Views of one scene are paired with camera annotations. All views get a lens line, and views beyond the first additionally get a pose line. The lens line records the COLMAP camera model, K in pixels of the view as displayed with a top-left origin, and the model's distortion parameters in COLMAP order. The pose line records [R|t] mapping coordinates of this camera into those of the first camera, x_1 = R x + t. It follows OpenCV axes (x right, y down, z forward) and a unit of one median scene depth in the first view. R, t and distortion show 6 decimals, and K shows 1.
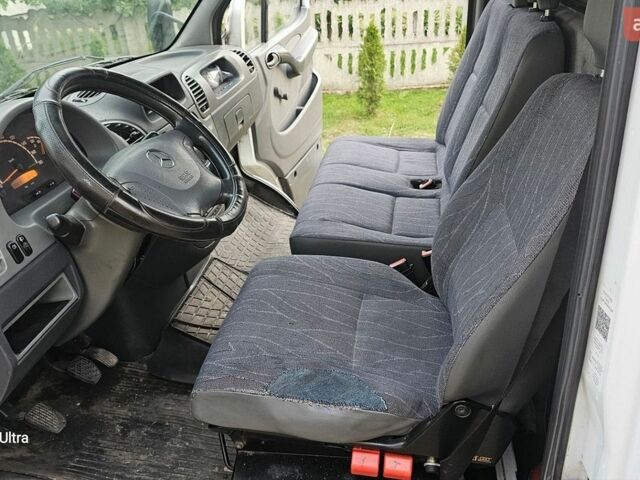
lens RADIAL K [[569.8, 0, 320.9], [0, 569.8, 246.9], [0, 0, 1]] dist [0.081999, -0.100120]
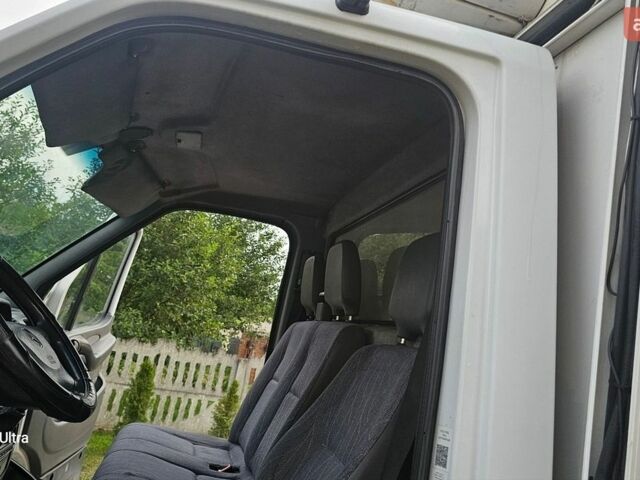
lens RADIAL K [[567.3, 0, 320.0], [0, 567.3, 240.0], [0, 0, 1]] dist [0.092158, -0.122038]
pose [[0.907451, 0.275928, 0.316854, -0.103832], [-0.040289, 0.807801, -0.588076, 0.163830], [-0.418221, 0.520885, 0.744157, -0.043262]]
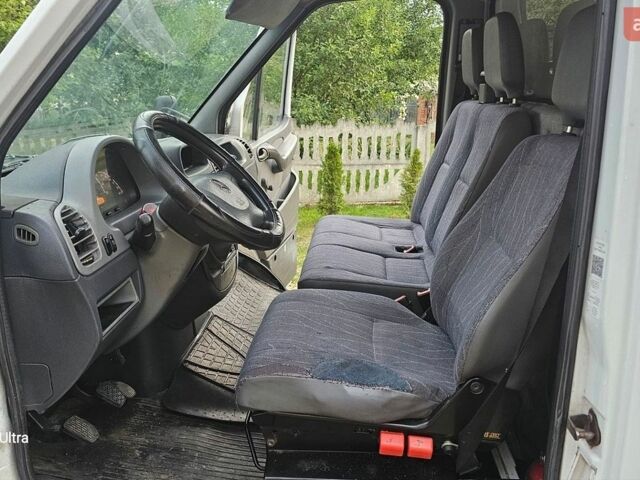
lens RADIAL K [[558.9, 0, 320.6], [0, 558.9, 247.5], [0, 0, 1]] dist [0.088631, -0.097475]
pose [[0.996337, 0.030112, 0.080032, -0.088268], [-0.013949, 0.980641, -0.195317, 0.113658], [-0.084364, 0.193485, 0.977469, -0.087401]]
